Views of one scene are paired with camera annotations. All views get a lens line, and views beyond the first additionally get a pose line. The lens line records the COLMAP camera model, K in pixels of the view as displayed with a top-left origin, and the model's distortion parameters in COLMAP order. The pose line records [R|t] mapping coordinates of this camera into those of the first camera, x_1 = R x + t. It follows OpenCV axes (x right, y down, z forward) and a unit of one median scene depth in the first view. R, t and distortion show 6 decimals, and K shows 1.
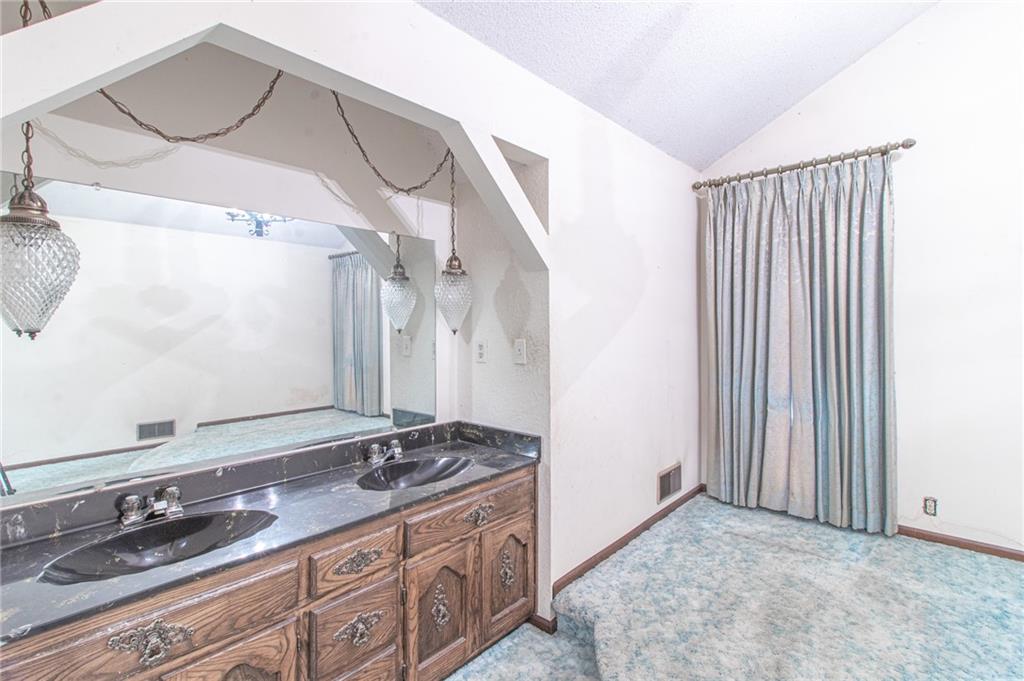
lens RADIAL K [[470.6, 0, 514.9], [0, 470.6, 329.3], [0, 0, 1]] dist [0.001567, -0.000252]
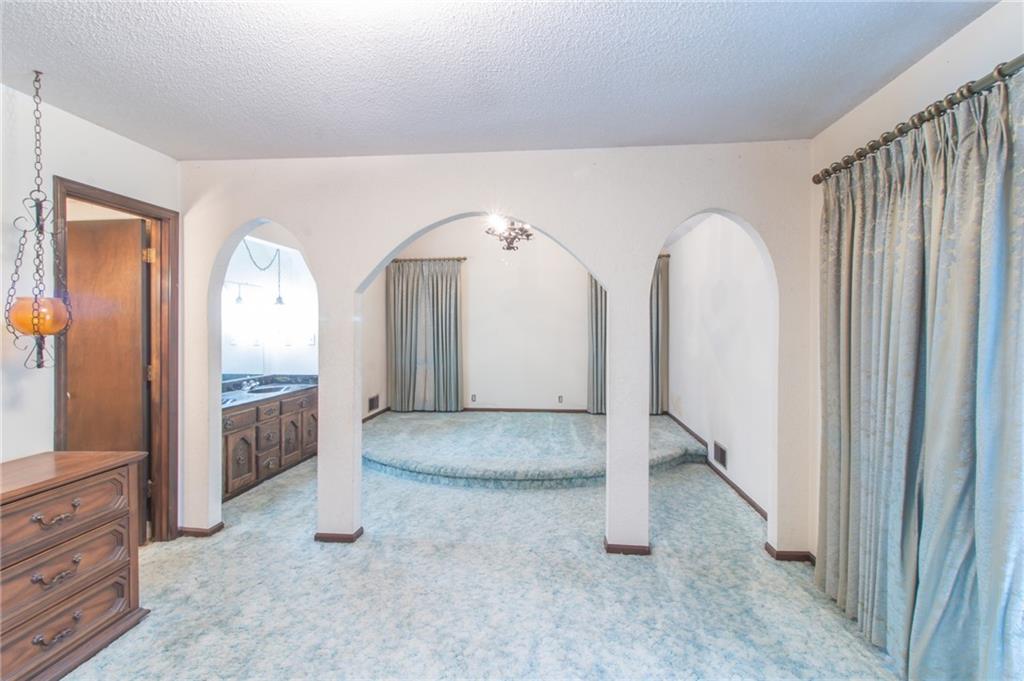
lens RADIAL K [[470.6, 0, 514.9], [0, 470.6, 329.3], [0, 0, 1]] dist [0.001567, -0.000252]
pose [[0.803002, 0.003493, 0.595966, -0.489138], [0.001278, 0.999970, -0.007582, 0.016126], [-0.595975, 0.006850, 0.802974, -1.245552]]
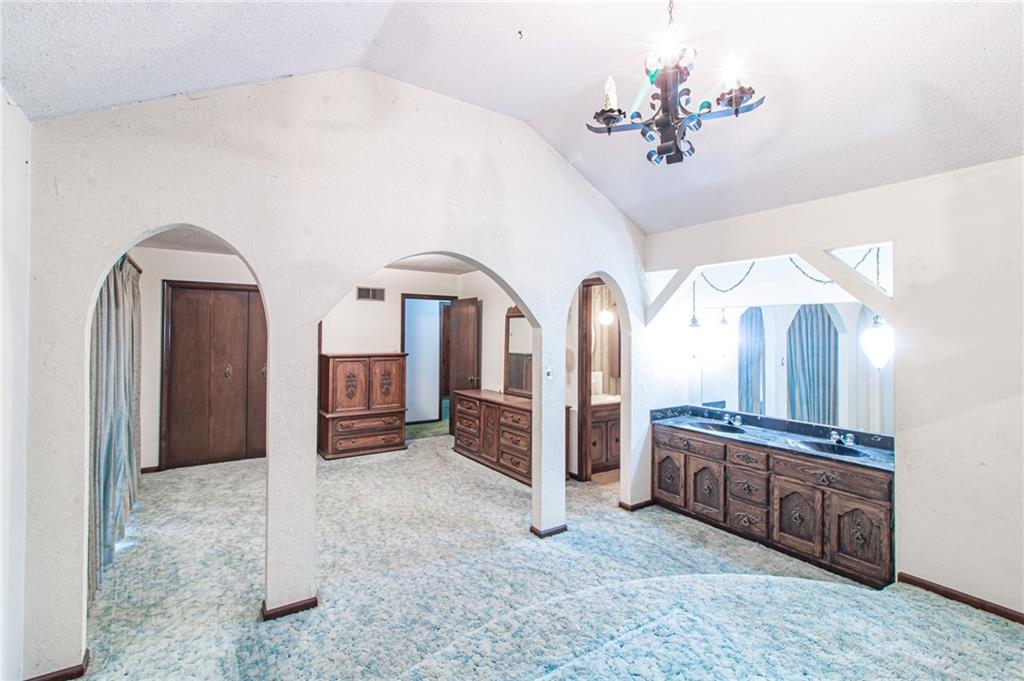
lens RADIAL K [[470.6, 0, 514.9], [0, 470.6, 329.3], [0, 0, 1]] dist [0.001567, -0.000252]
pose [[-0.255049, -0.016517, -0.966787, 1.332710], [-0.019101, 0.999745, -0.012041, -0.062635], [0.966739, 0.015395, -0.255300, 0.272458]]
